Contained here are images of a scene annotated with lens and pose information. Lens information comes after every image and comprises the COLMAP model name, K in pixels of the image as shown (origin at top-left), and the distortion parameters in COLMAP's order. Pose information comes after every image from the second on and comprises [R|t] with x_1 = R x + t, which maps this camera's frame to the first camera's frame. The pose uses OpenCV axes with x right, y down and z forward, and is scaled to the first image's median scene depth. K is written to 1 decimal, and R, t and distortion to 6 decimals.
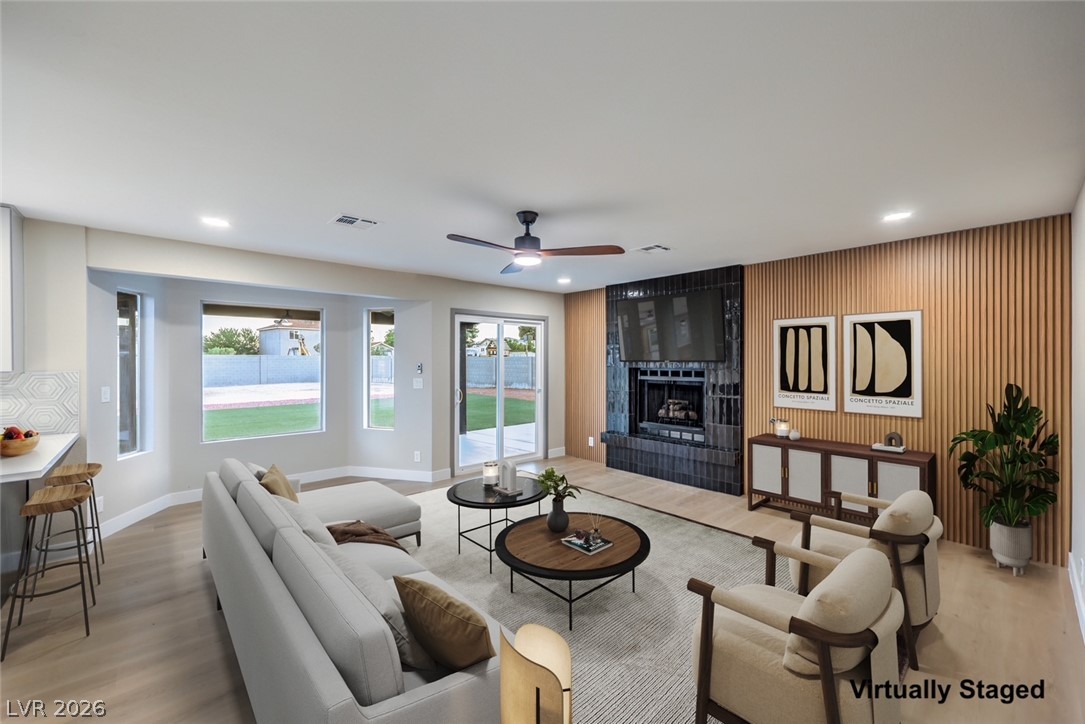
lens RADIAL K [[421.7, 0, 538.2], [0, 421.7, 357.0], [0, 0, 1]] dist [0.000059, 0.000015]
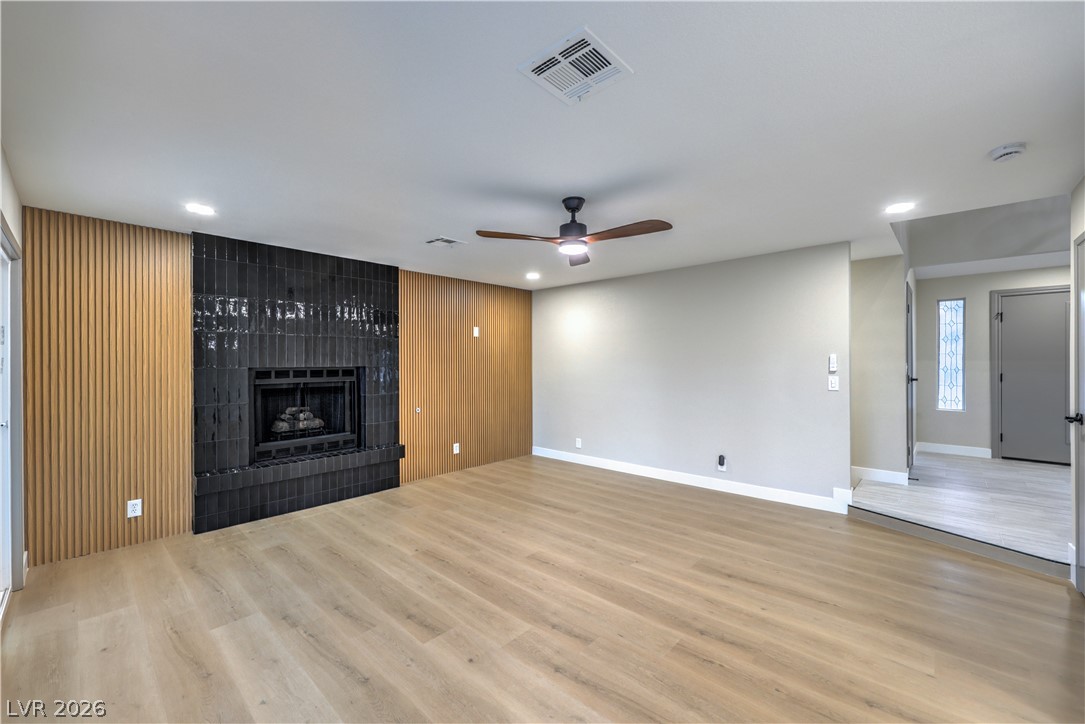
lens RADIAL K [[441.7, 0, 542.5], [0, 441.7, 362.0], [0, 0, 1]] dist [-0.002950, -0.000168]
pose [[-0.068800, -0.005086, 0.997618, -0.566828], [-0.003155, 0.999983, 0.004881, 0.012309], [-0.997625, -0.002812, -0.068815, 0.632817]]
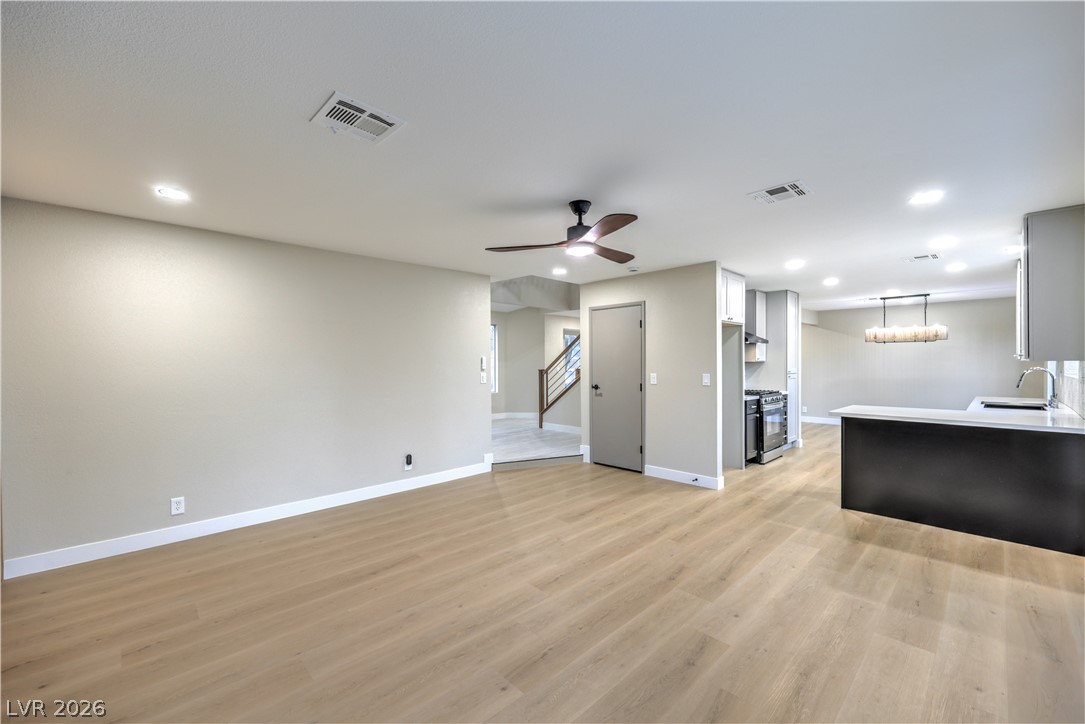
lens RADIAL K [[441.7, 0, 542.5], [0, 441.7, 362.0], [0, 0, 1]] dist [-0.002950, -0.000168]
pose [[-0.999749, 0.000322, -0.022401, 0.045438], [0.000484, 0.999974, -0.007215, 0.019862], [0.022399, -0.007224, -0.999723, 1.128340]]
